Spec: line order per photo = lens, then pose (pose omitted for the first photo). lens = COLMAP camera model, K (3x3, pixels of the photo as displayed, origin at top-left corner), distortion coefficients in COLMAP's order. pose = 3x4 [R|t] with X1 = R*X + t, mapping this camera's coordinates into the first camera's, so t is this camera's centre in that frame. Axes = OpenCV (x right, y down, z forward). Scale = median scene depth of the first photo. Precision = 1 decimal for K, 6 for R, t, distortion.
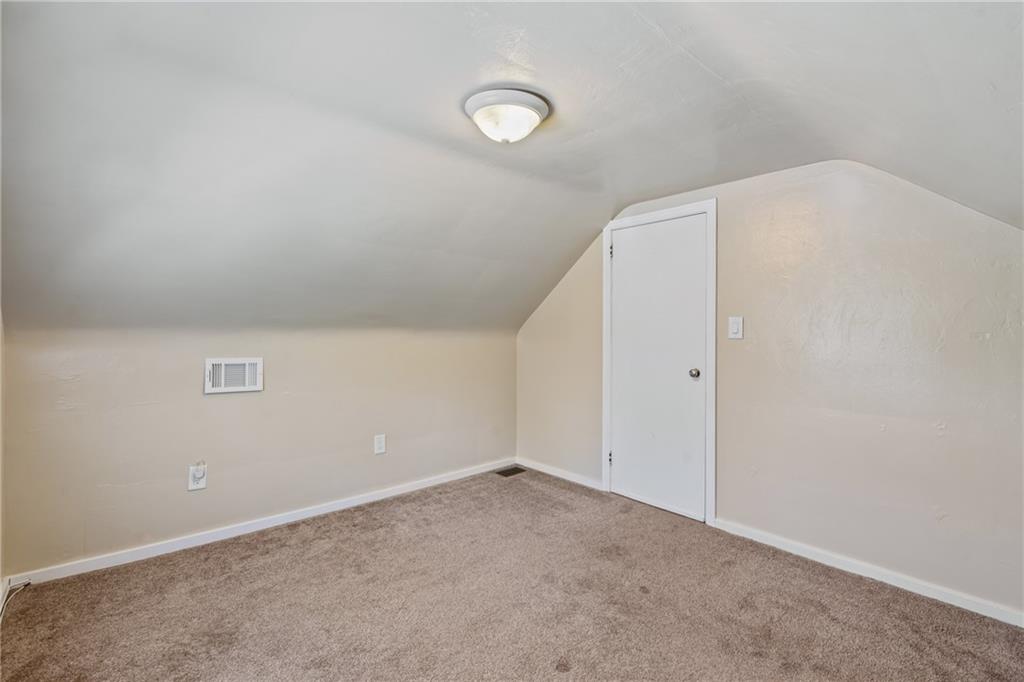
lens RADIAL K [[460.3, 0, 512.7], [0, 460.3, 337.7], [0, 0, 1]] dist [-0.002739, -0.000225]
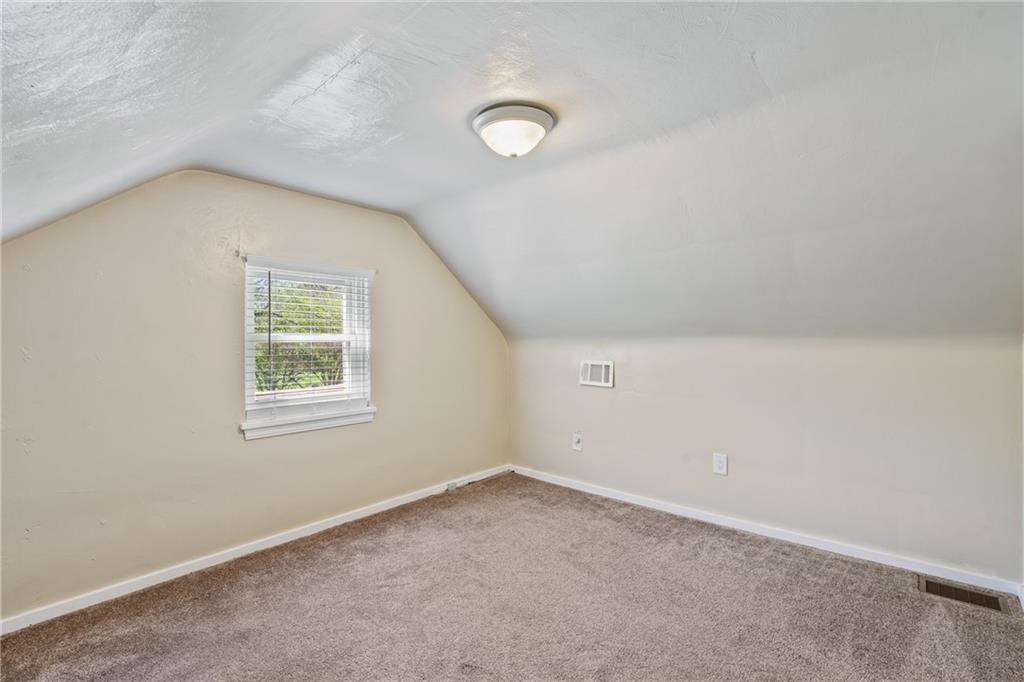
lens RADIAL K [[460.3, 0, 506.7], [0, 460.3, 340.4], [0, 0, 1]] dist [-0.002739, -0.000225]
pose [[0.139290, 0.004218, -0.990243, 0.658798], [-0.005960, 0.999976, 0.003421, -0.016188], [0.990234, 0.005426, 0.139312, 0.542704]]
